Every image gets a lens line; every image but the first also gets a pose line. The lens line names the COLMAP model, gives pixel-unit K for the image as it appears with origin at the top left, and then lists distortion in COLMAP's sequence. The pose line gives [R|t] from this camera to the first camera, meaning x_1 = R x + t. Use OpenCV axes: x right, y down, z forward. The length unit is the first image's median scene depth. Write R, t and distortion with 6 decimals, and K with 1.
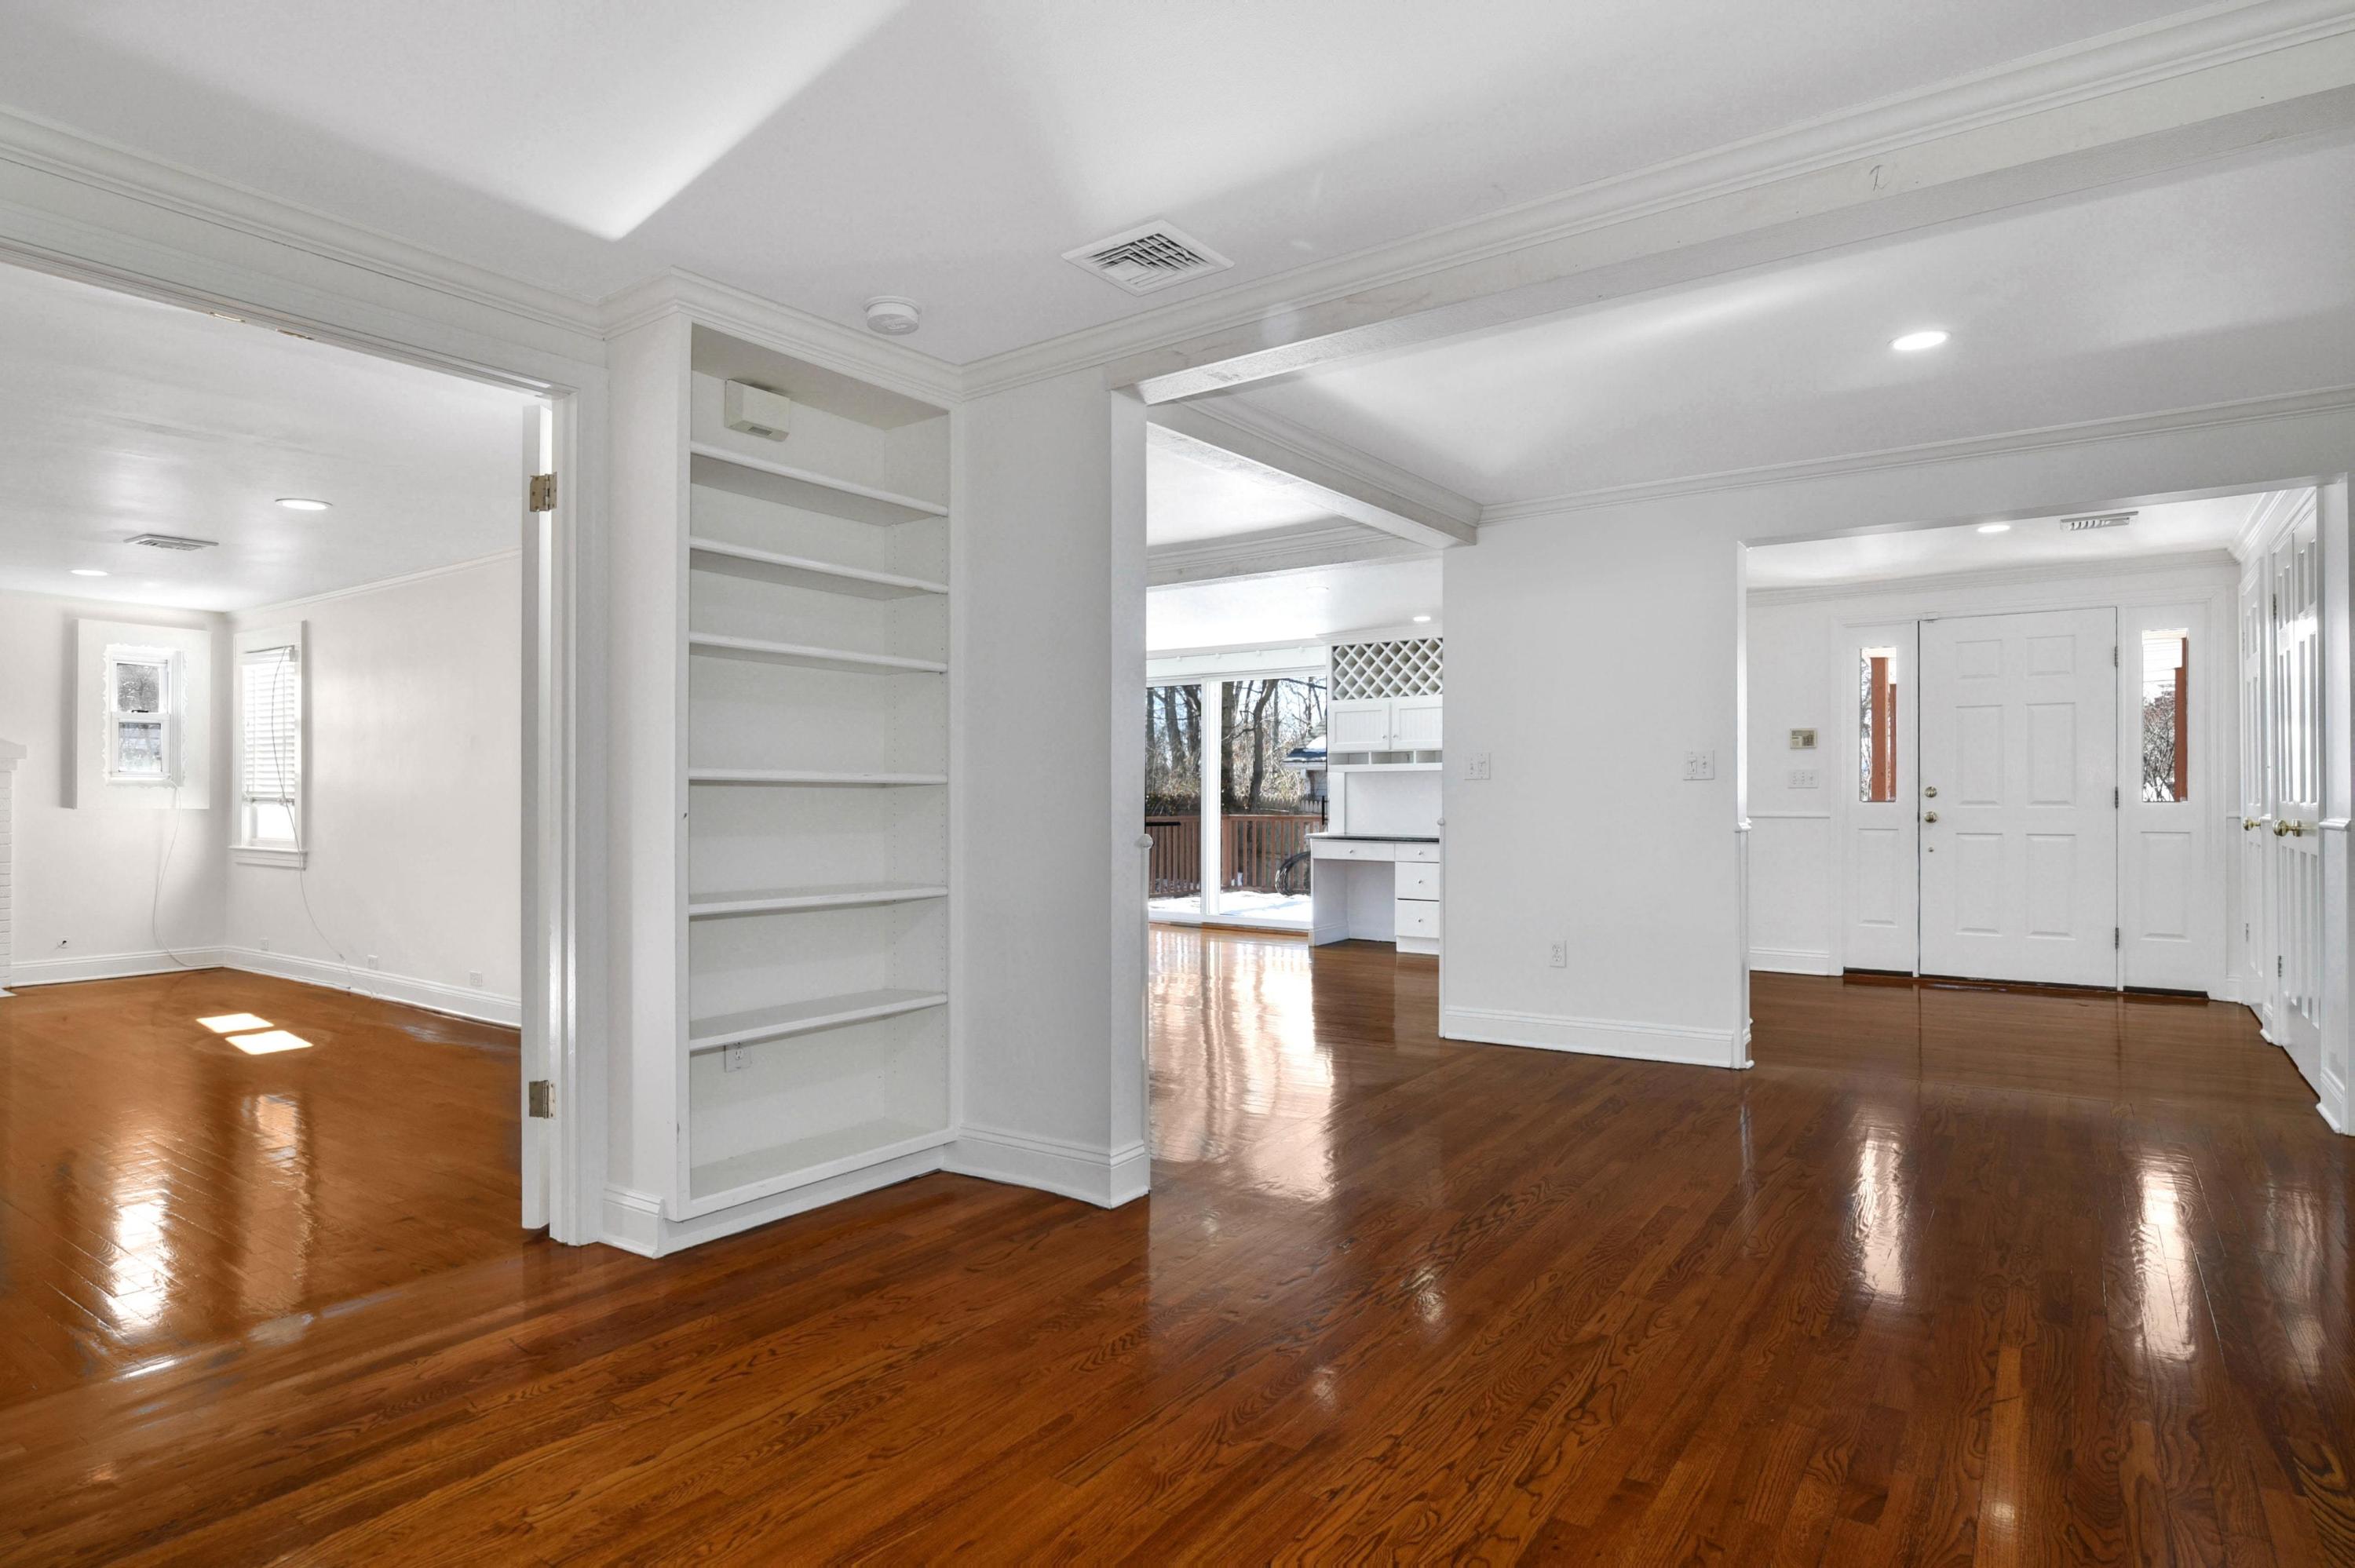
lens RADIAL K [[1296.8, 0, 1182.7], [0, 1296.8, 780.5], [0, 0, 1]] dist [-0.000885, 0.000143]
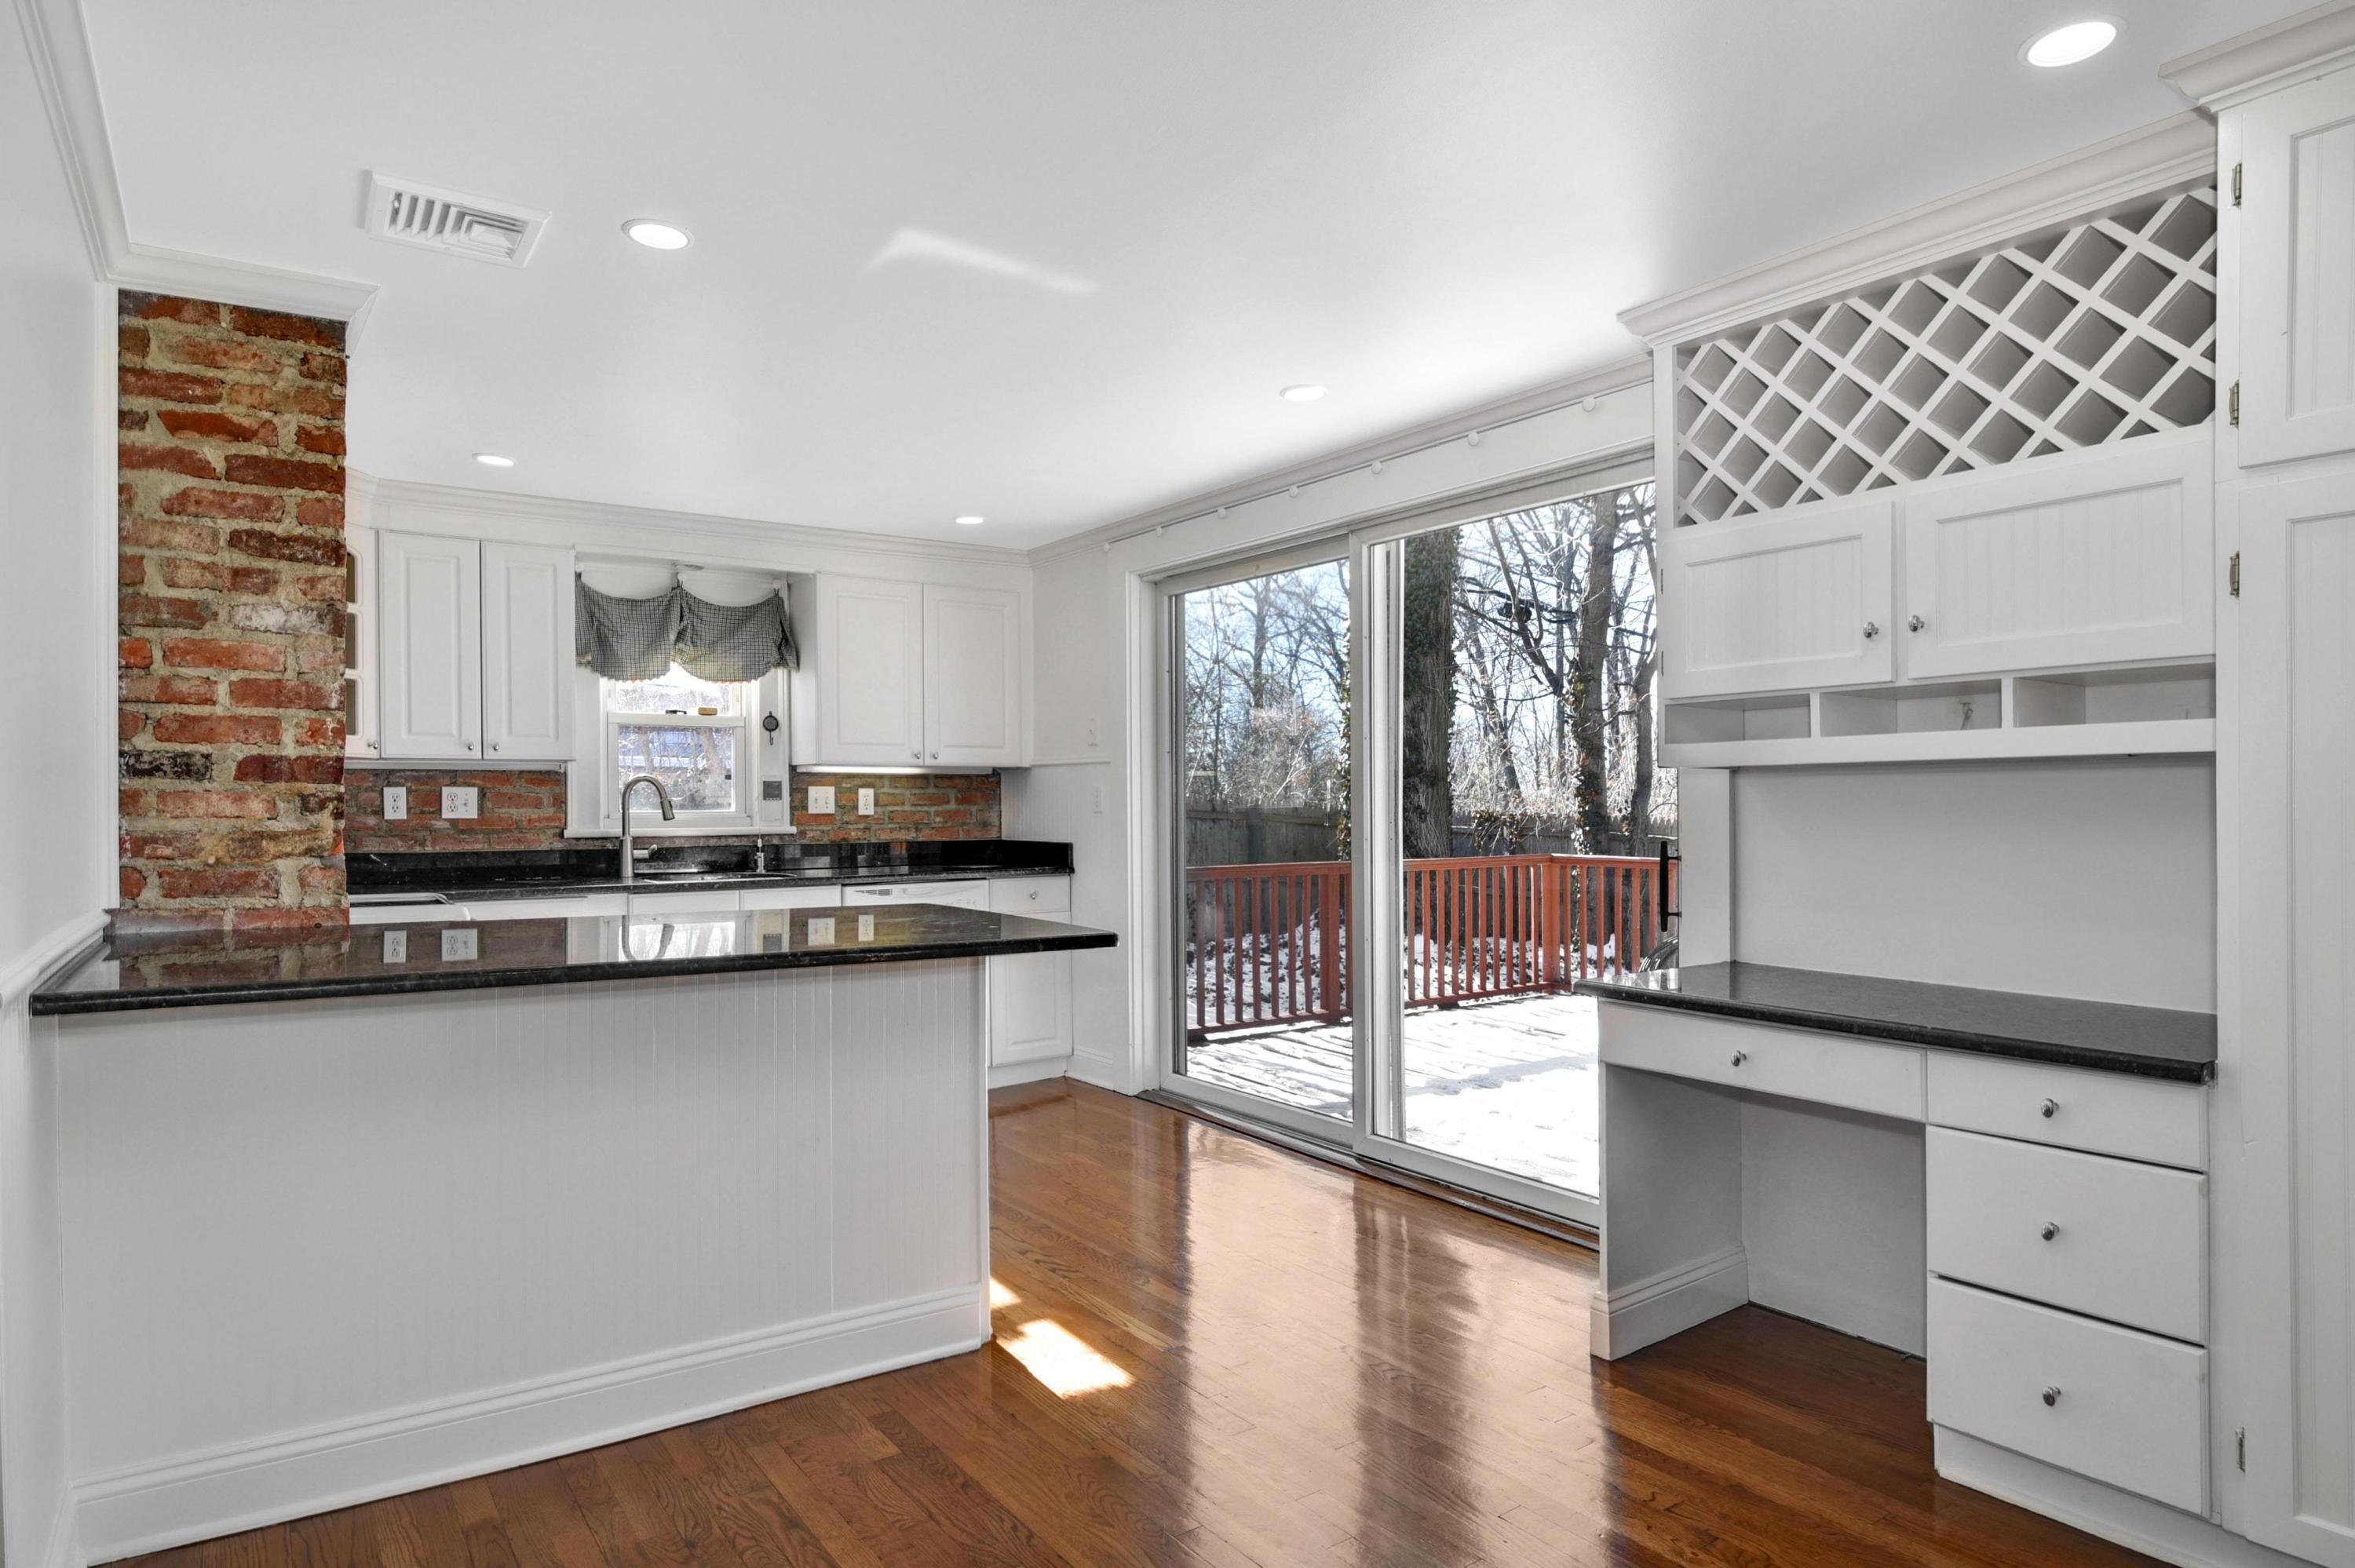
lens RADIAL K [[1311.6, 0, 1174.5], [0, 1311.6, 804.0], [0, 0, 1]] dist [-0.000481, 0.000032]
pose [[0.946098, -0.005300, -0.323836, 0.103229], [0.008018, 0.999943, 0.007060, -0.000890], [0.323780, -0.009276, 0.946087, 0.674568]]
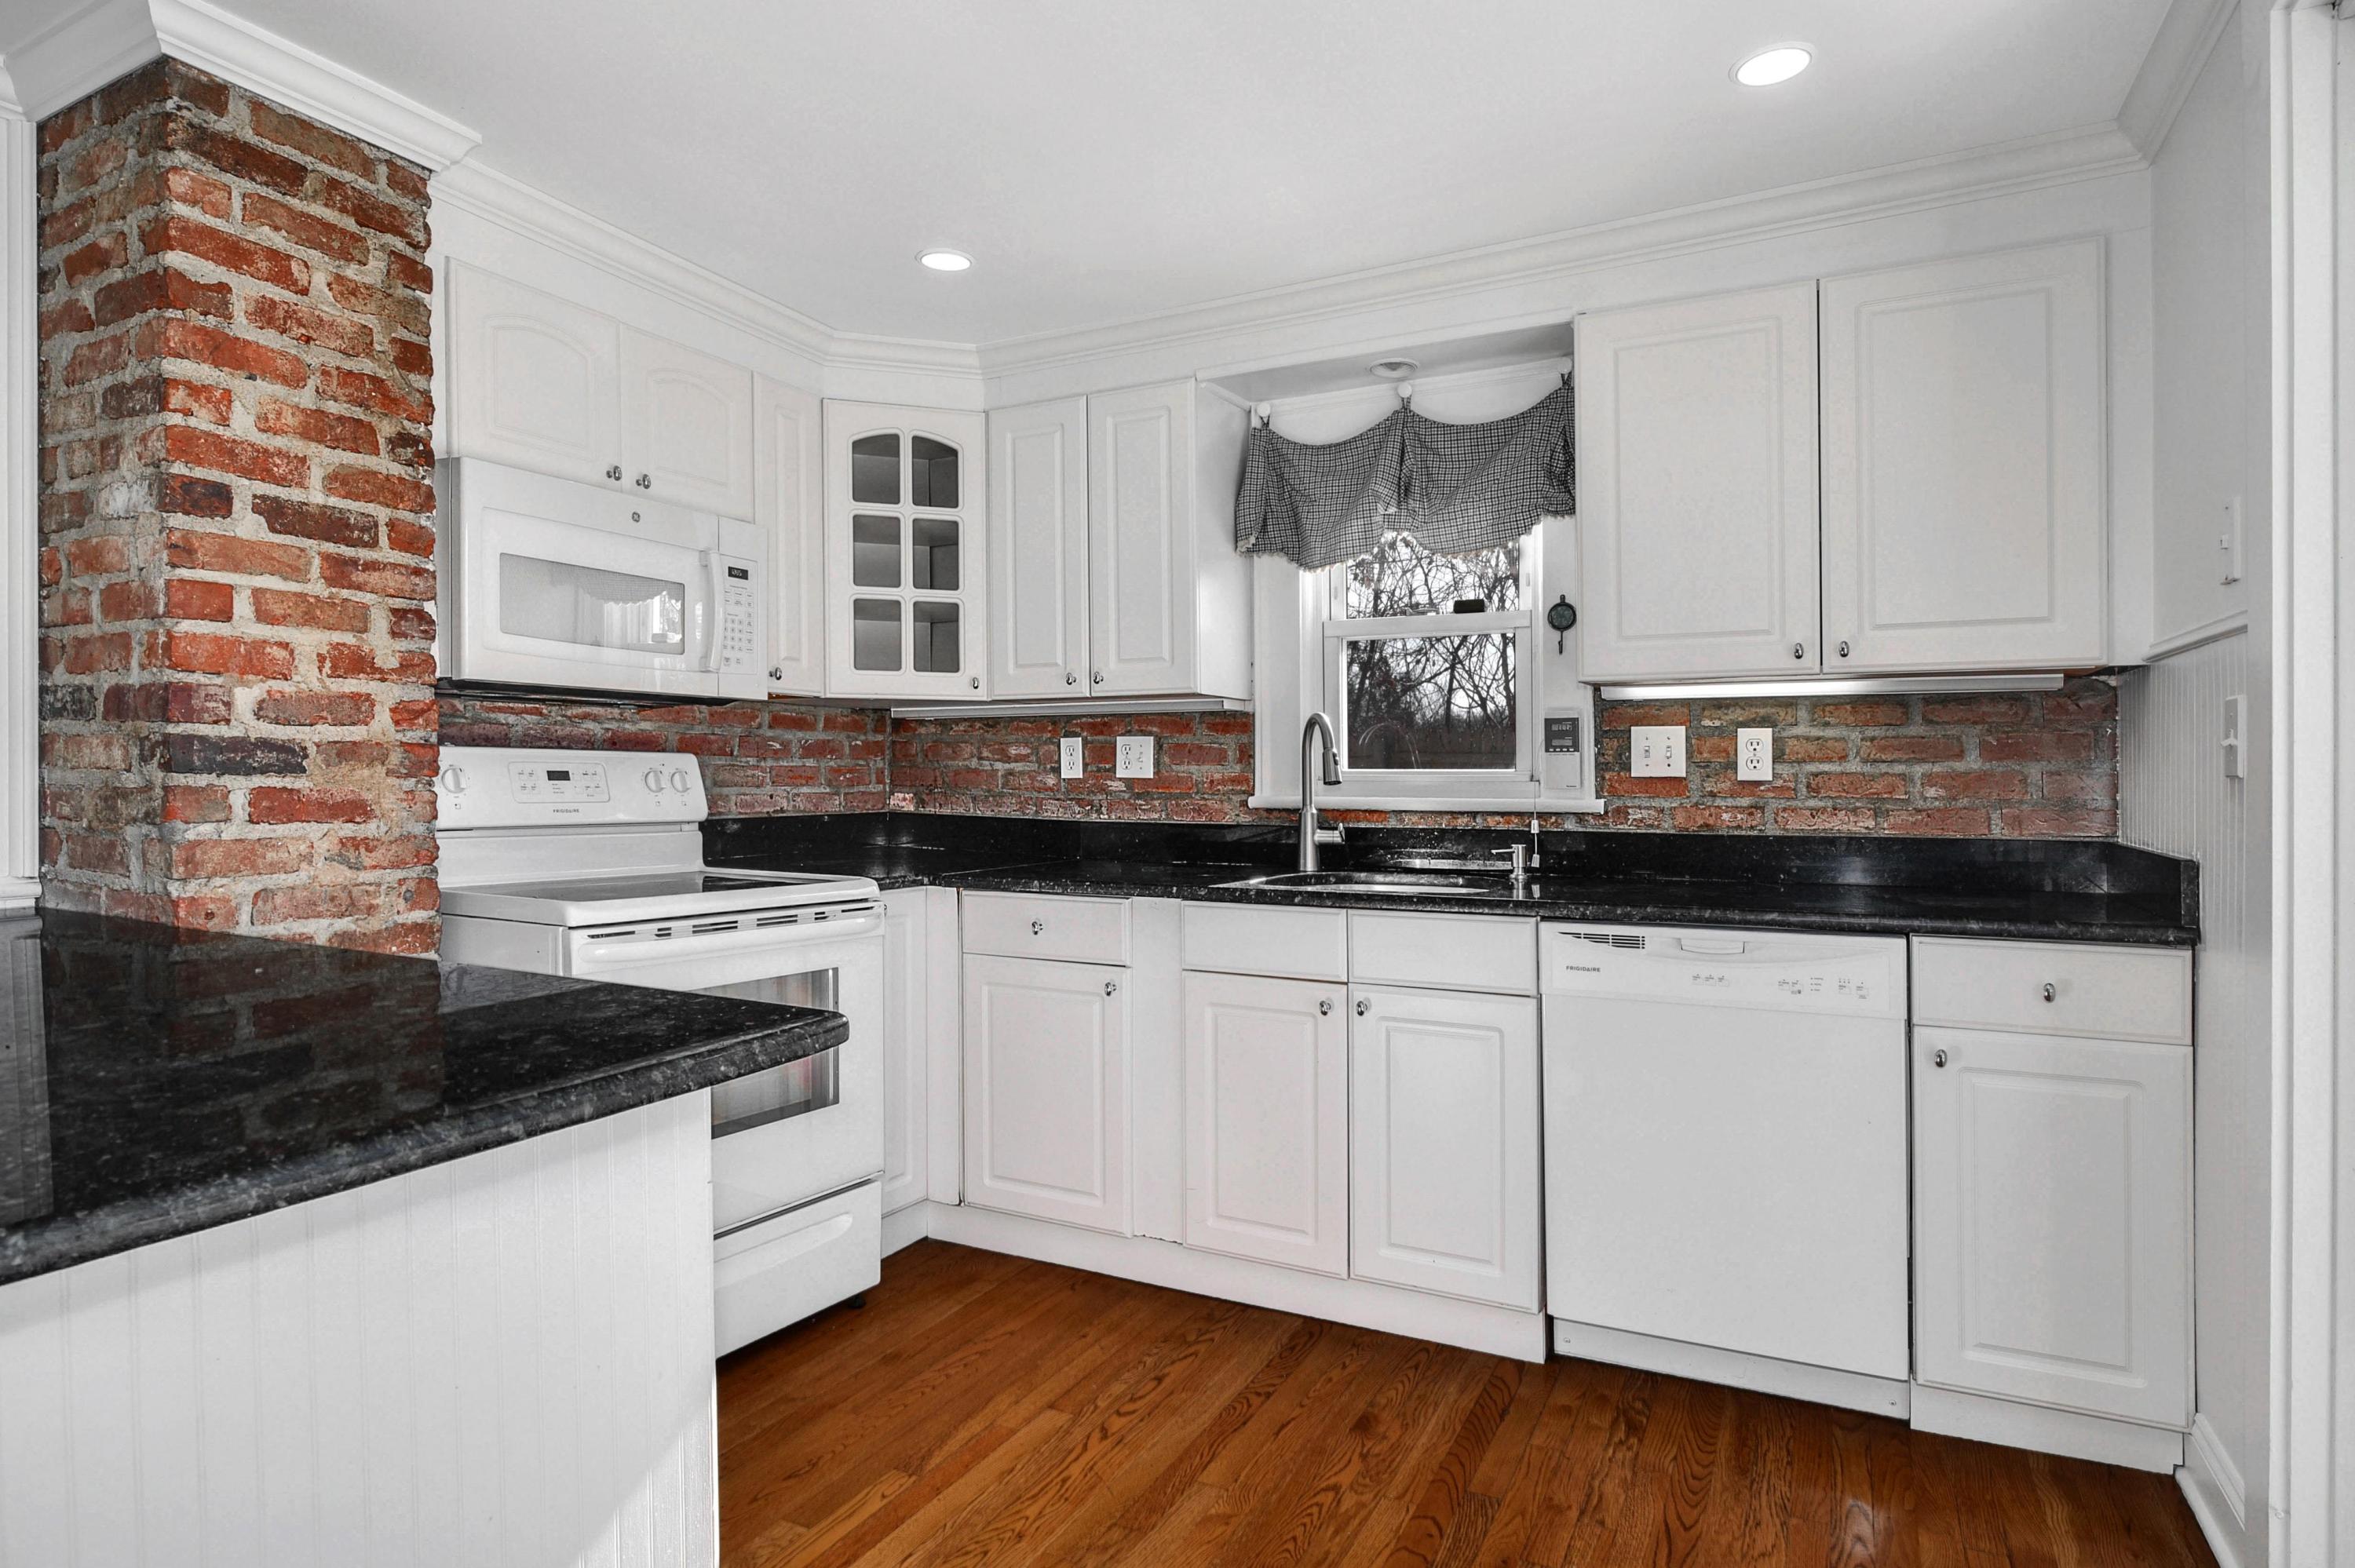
lens RADIAL K [[1296.8, 0, 1182.7], [0, 1296.8, 780.5], [0, 0, 1]] dist [-0.000885, 0.000143]
pose [[0.138381, 0.005706, -0.990363, 0.055817], [0.007288, 0.999950, 0.006779, 0.004126], [0.990352, -0.008156, 0.138333, 1.017031]]
